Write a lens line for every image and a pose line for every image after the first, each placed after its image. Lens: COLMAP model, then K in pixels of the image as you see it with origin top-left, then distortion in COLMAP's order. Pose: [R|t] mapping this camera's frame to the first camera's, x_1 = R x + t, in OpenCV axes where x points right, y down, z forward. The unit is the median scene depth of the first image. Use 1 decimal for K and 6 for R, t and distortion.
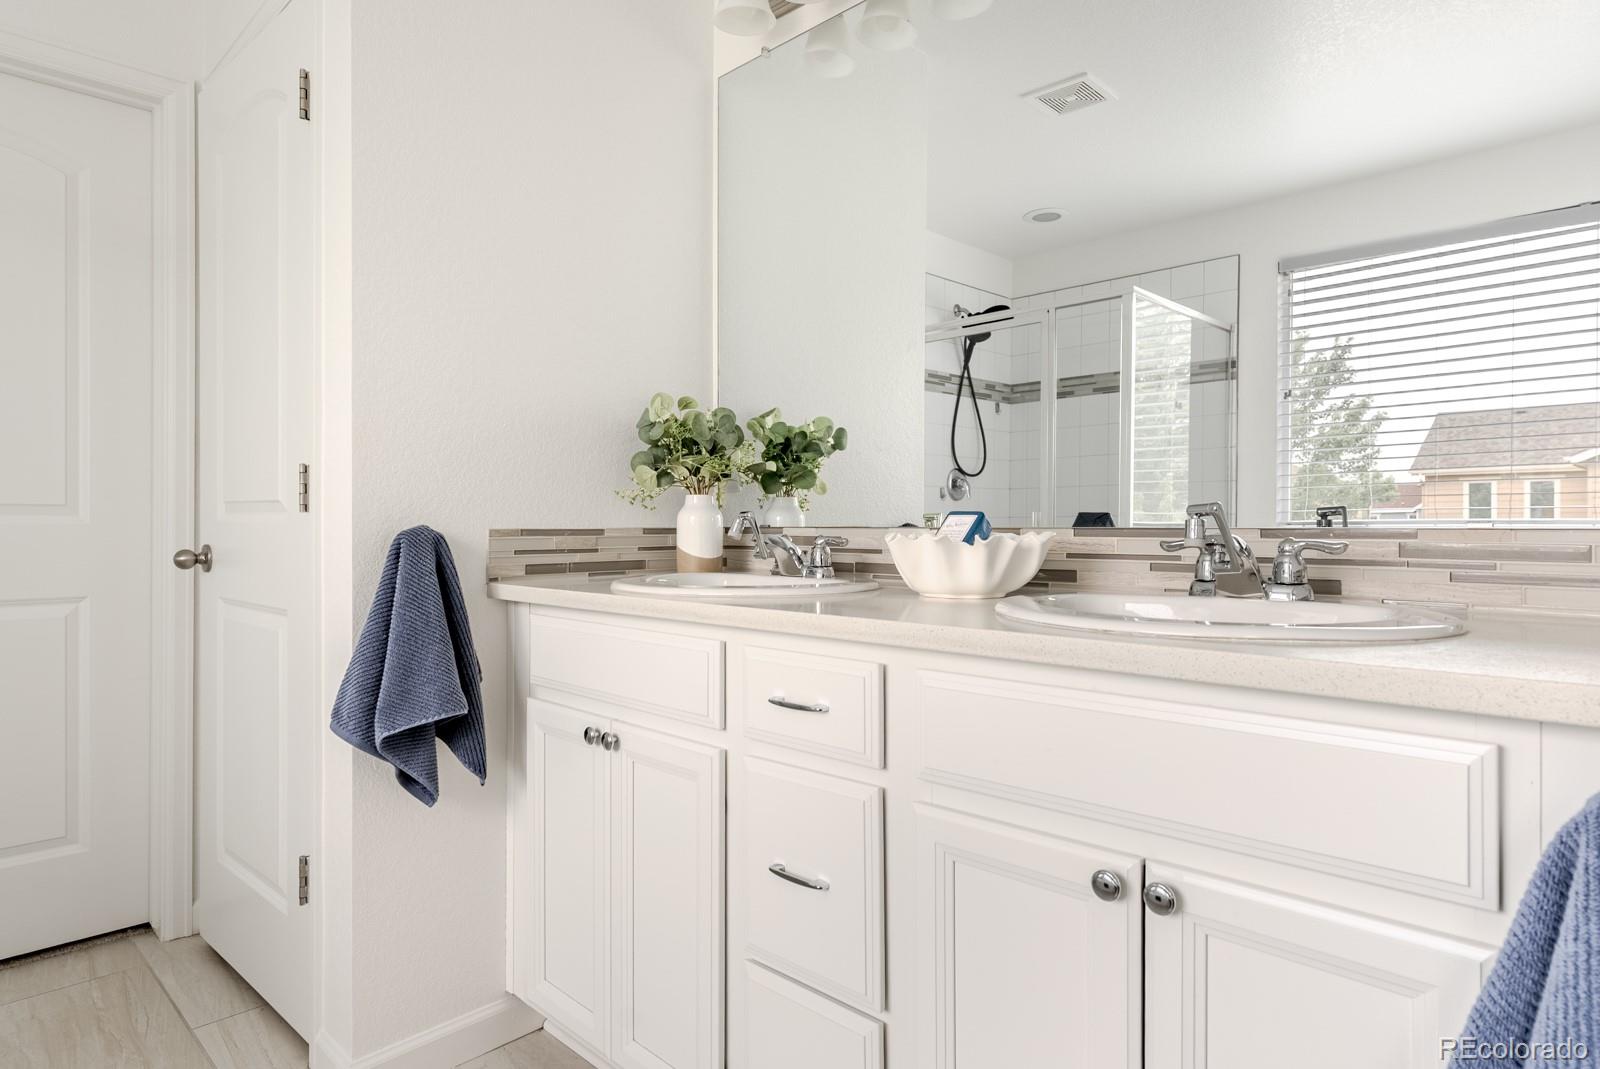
lens RADIAL K [[919.2, 0, 799.0], [0, 919.2, 526.5], [0, 0, 1]] dist [-0.000567, -0.000332]
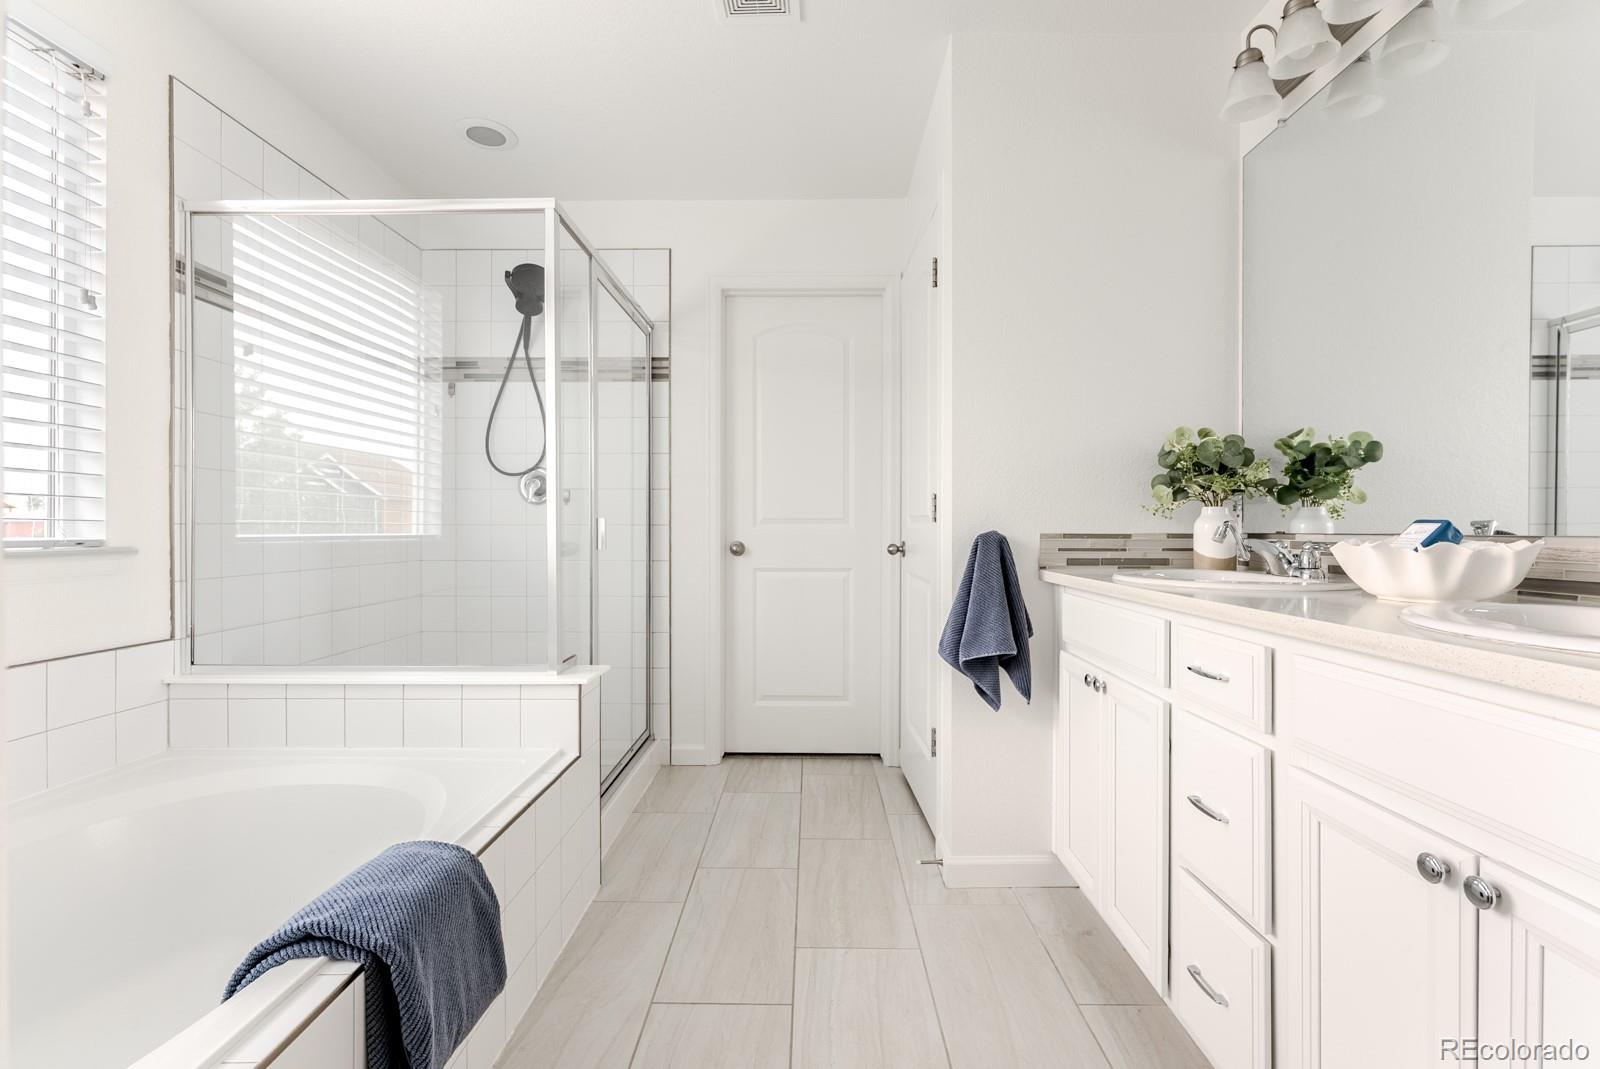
lens RADIAL K [[704.5, 0, 800.0], [0, 704.5, 534.5], [0, 0, 1]] dist [-0.002089, -0.000280]
pose [[0.684798, 0.008634, -0.728682, 0.205540], [-0.004999, 0.999962, 0.007150, -0.001405], [0.728716, -0.001254, 0.684815, -0.050327]]
